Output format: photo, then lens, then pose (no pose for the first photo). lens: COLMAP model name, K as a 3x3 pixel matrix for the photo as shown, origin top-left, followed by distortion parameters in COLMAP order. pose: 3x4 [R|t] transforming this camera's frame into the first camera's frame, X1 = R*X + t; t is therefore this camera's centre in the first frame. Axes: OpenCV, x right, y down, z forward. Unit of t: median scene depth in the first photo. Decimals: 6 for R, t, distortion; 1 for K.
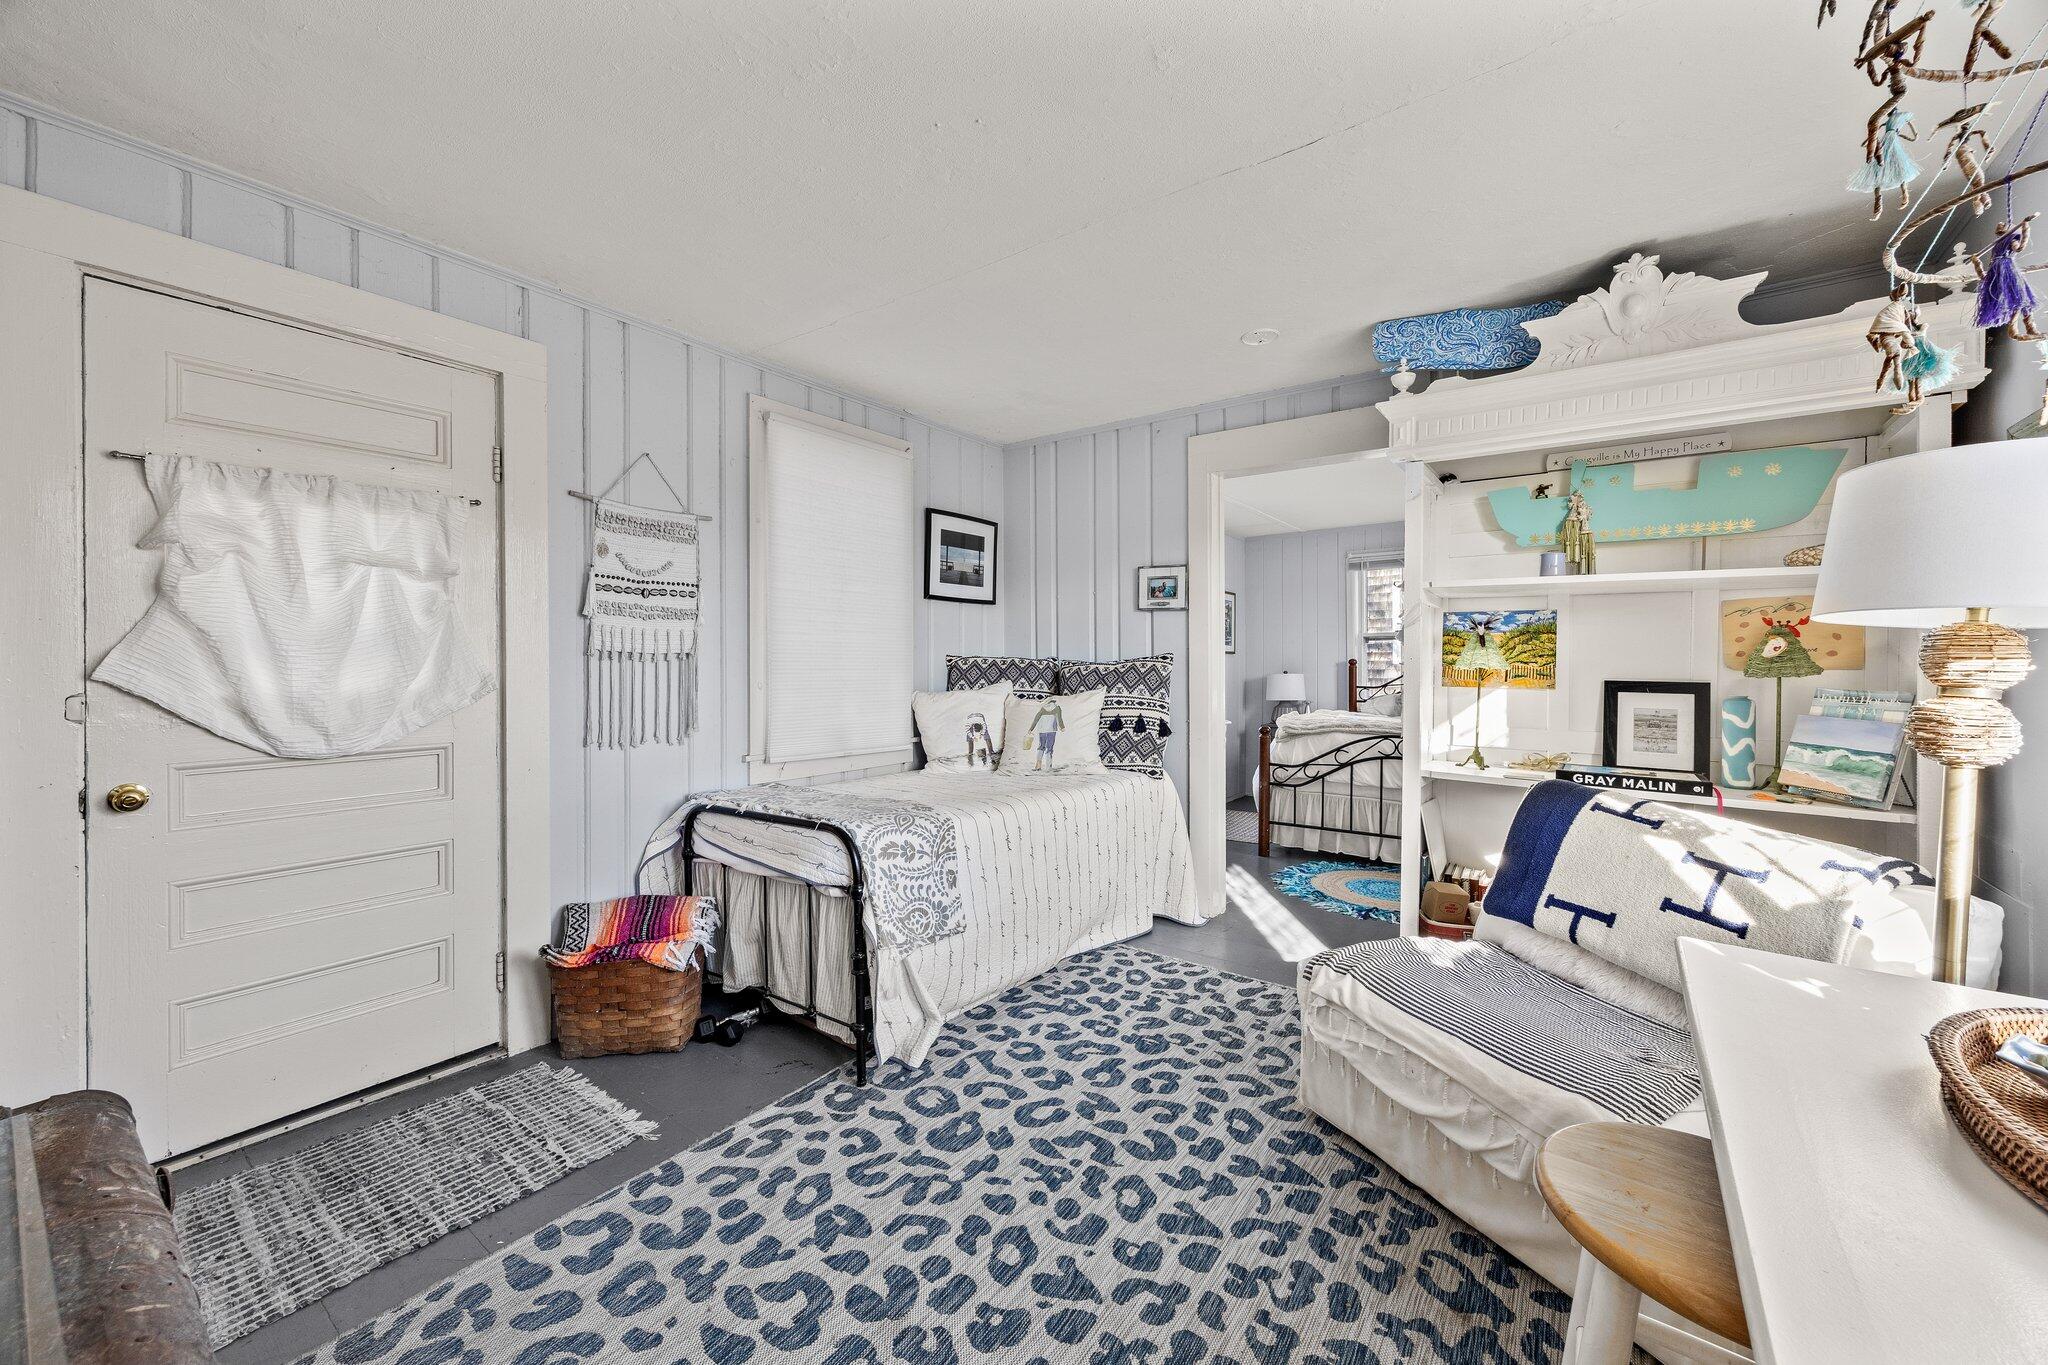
lens RADIAL K [[779.5, 0, 1016.1], [0, 779.5, 662.4], [0, 0, 1]] dist [-0.004086, 0.000219]
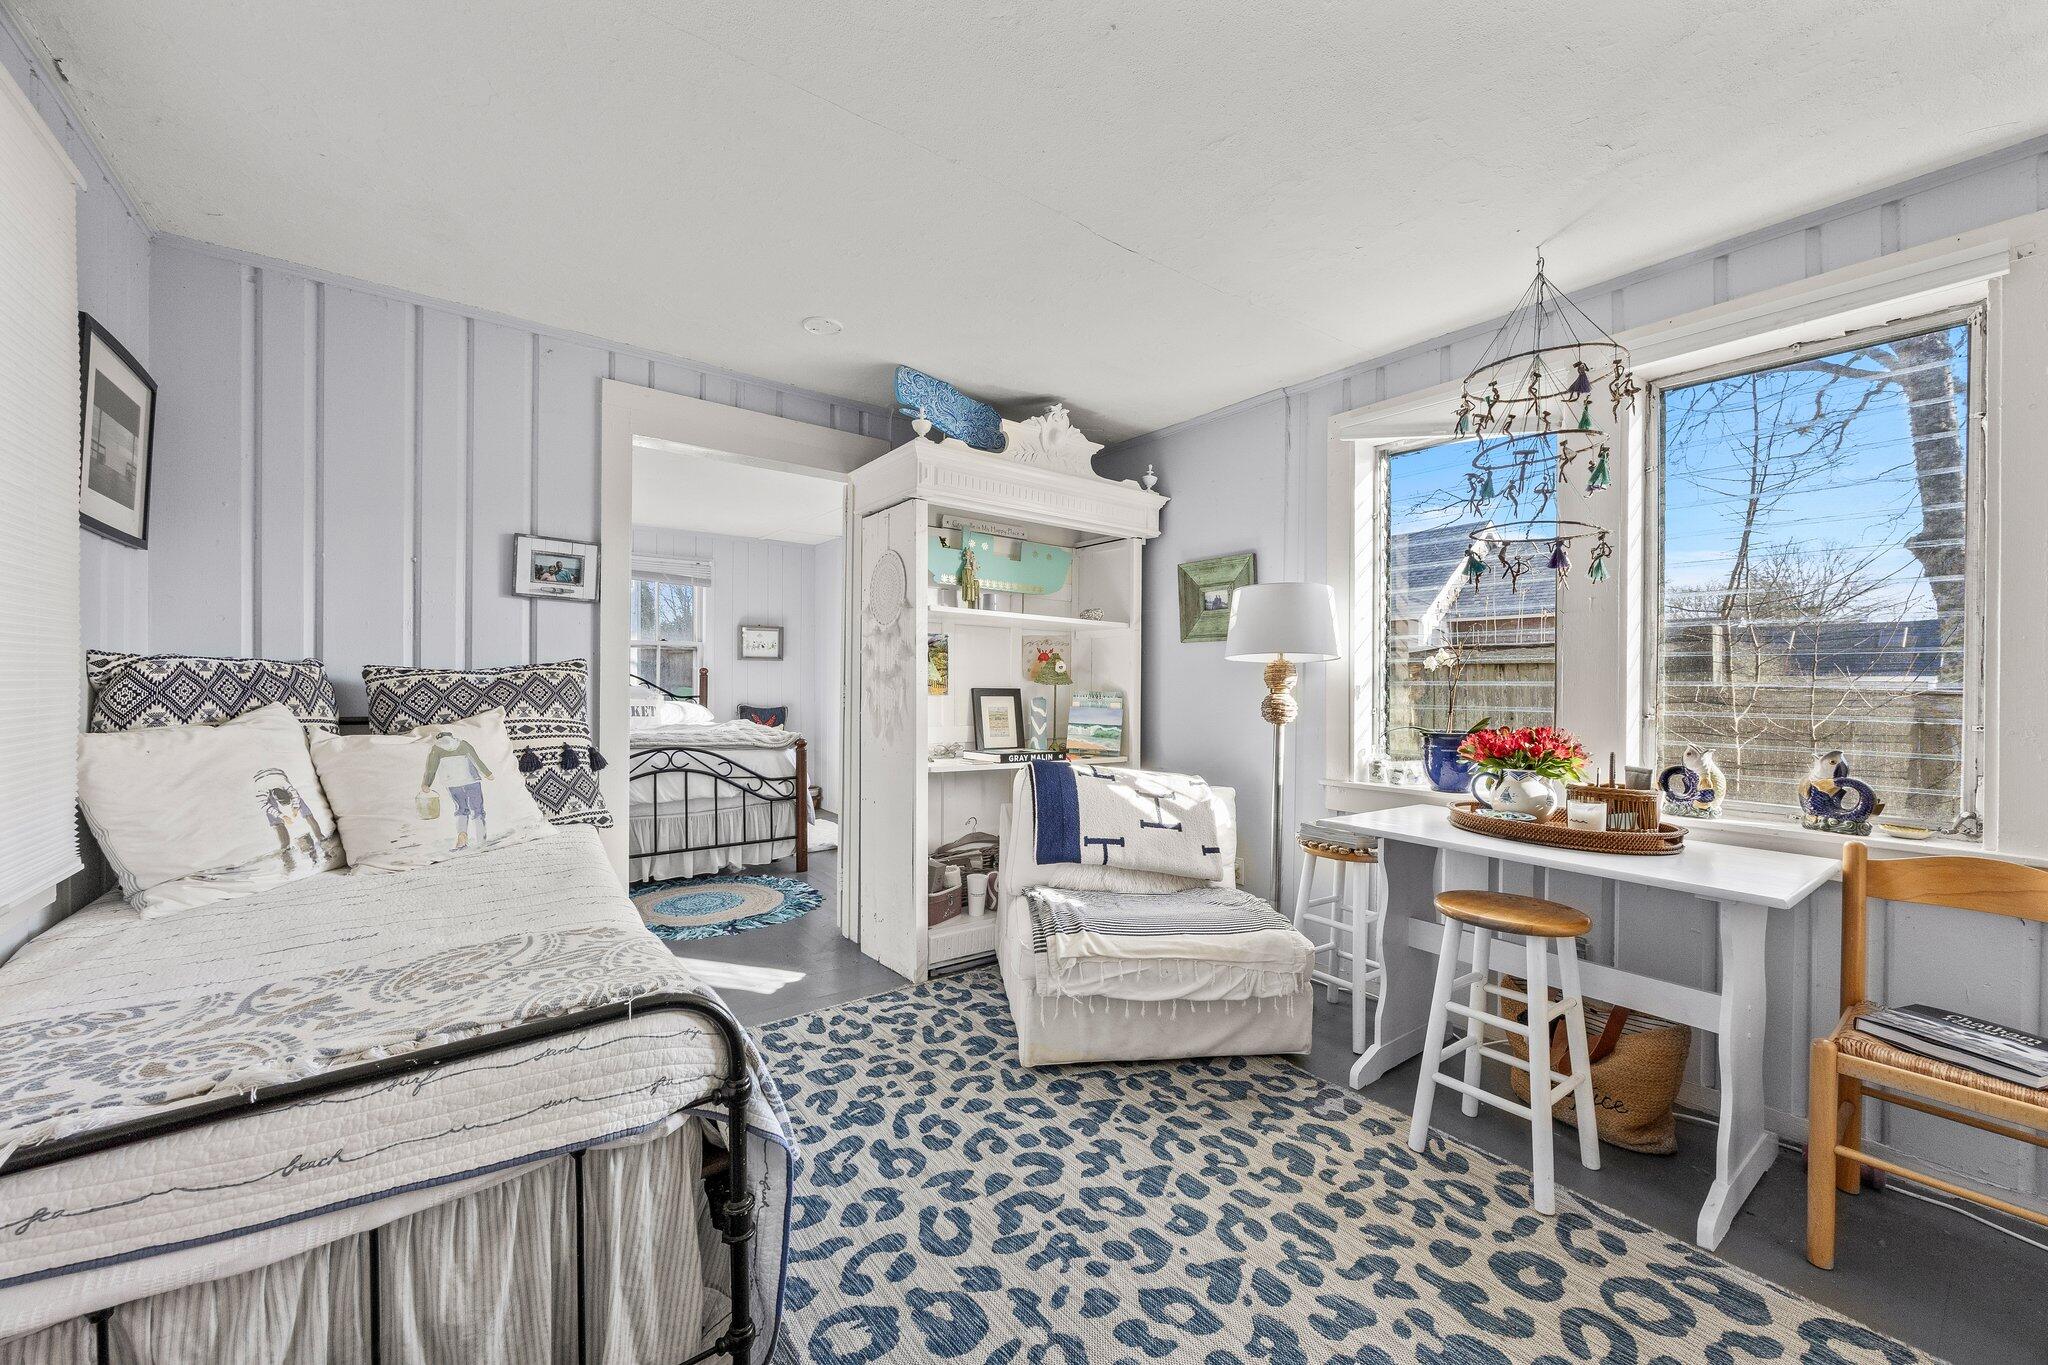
lens RADIAL K [[779.5, 0, 1015.1], [0, 779.5, 680.0], [0, 0, 1]] dist [-0.004086, 0.000219]
pose [[0.274943, -0.003439, 0.961454, -0.584071], [-0.009488, 0.999935, 0.006290, -0.000322], [-0.961414, -0.010851, 0.274892, 0.574814]]
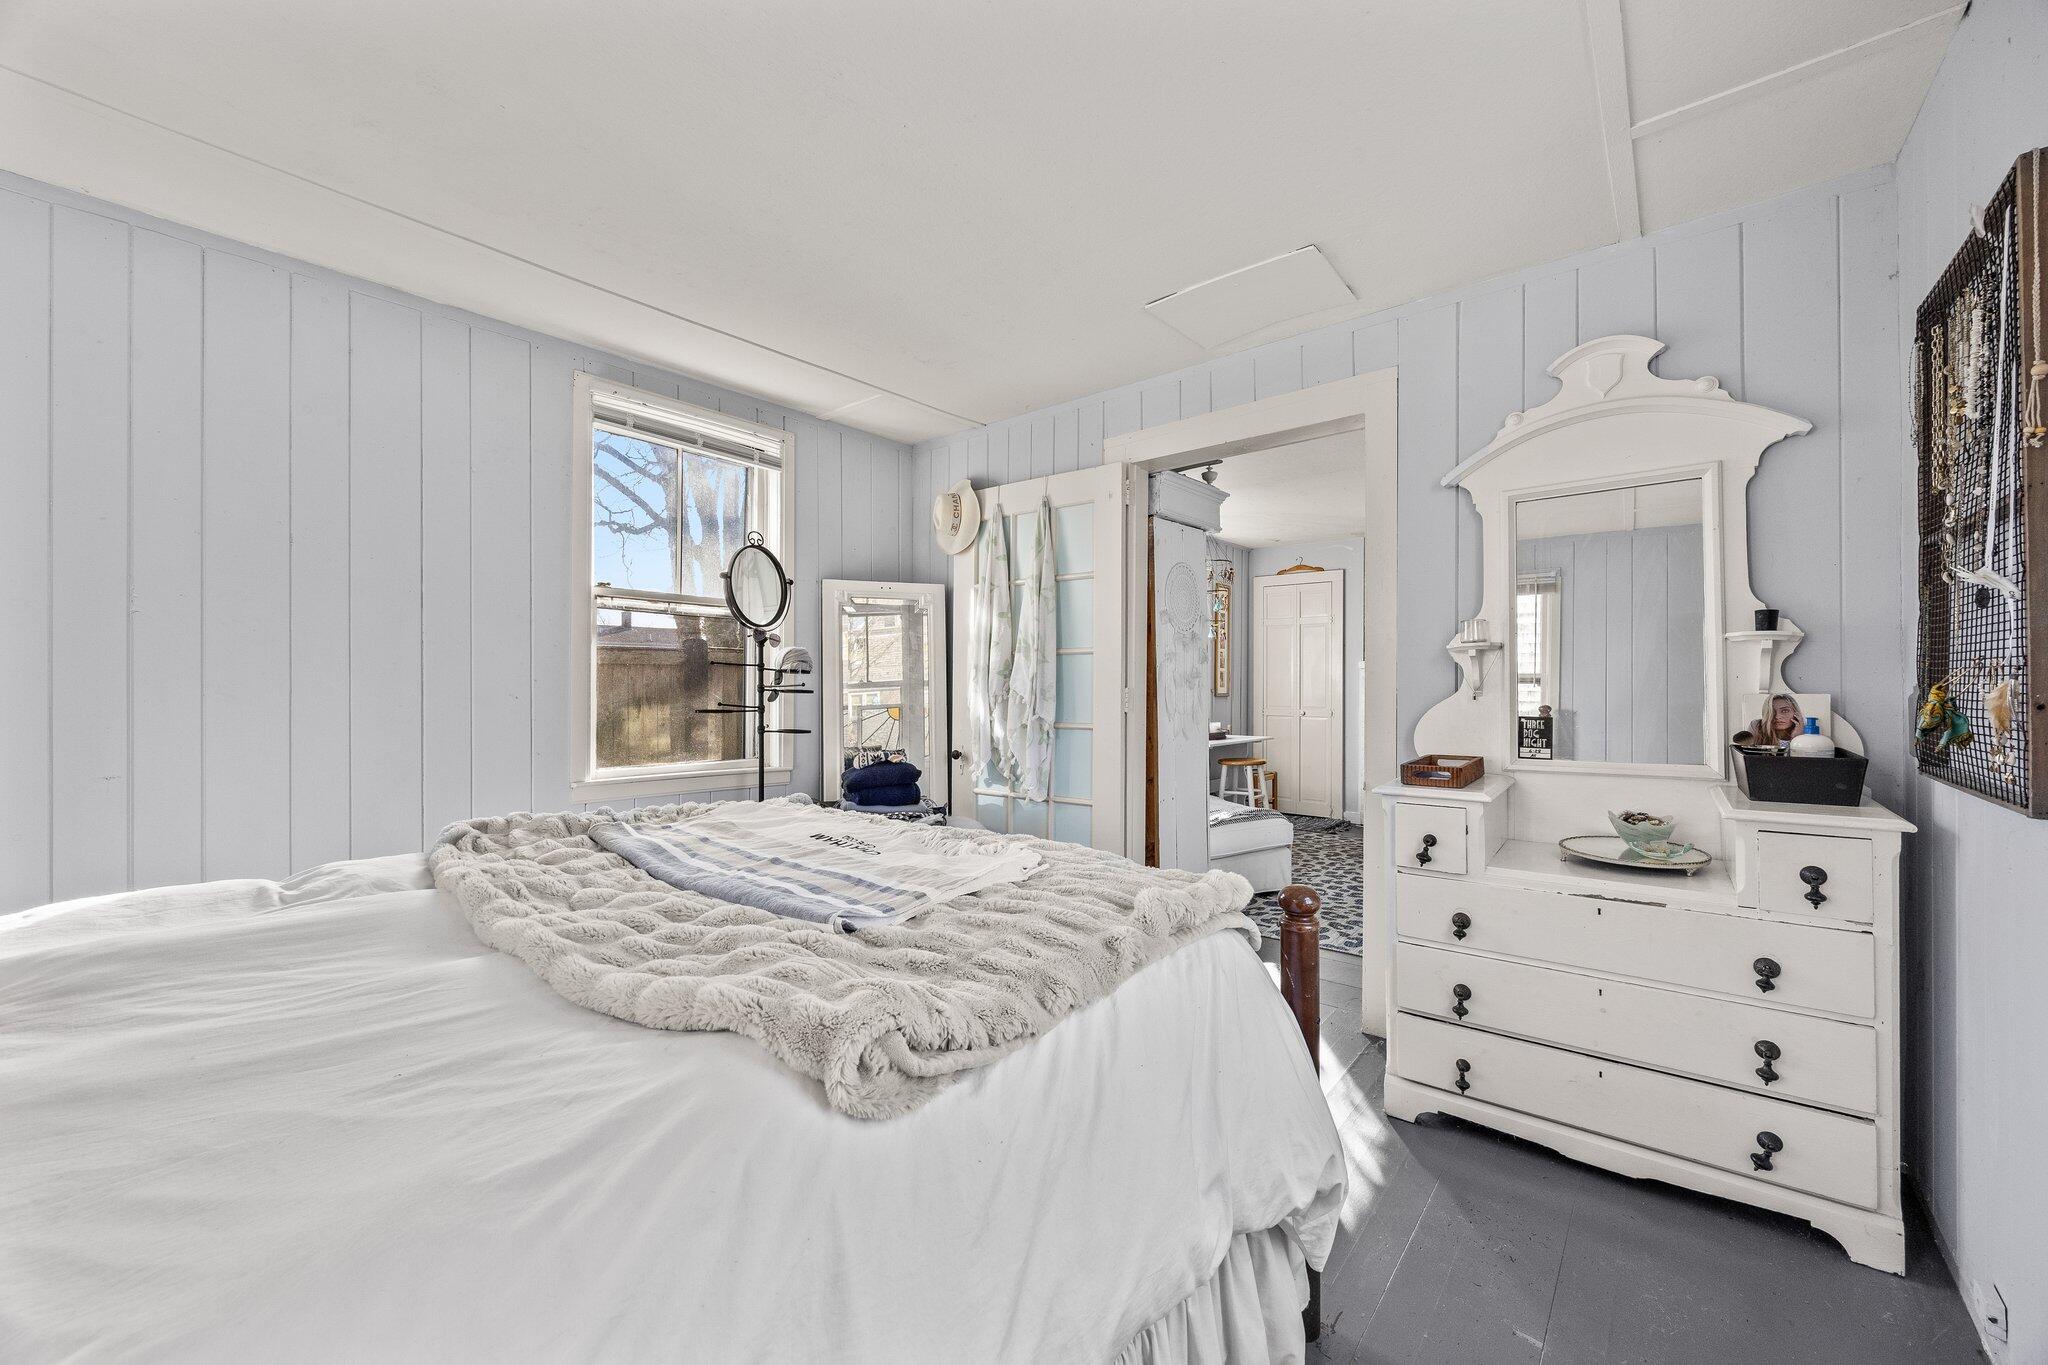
lens RADIAL K [[779.5, 0, 1024.8], [0, 779.5, 675.5], [0, 0, 1]] dist [-0.004086, 0.000219]
pose [[-0.998913, -0.008076, 0.045916, 0.802786], [-0.008223, 0.999962, -0.003018, 0.001817], [-0.045890, -0.003392, -0.998941, 2.535116]]
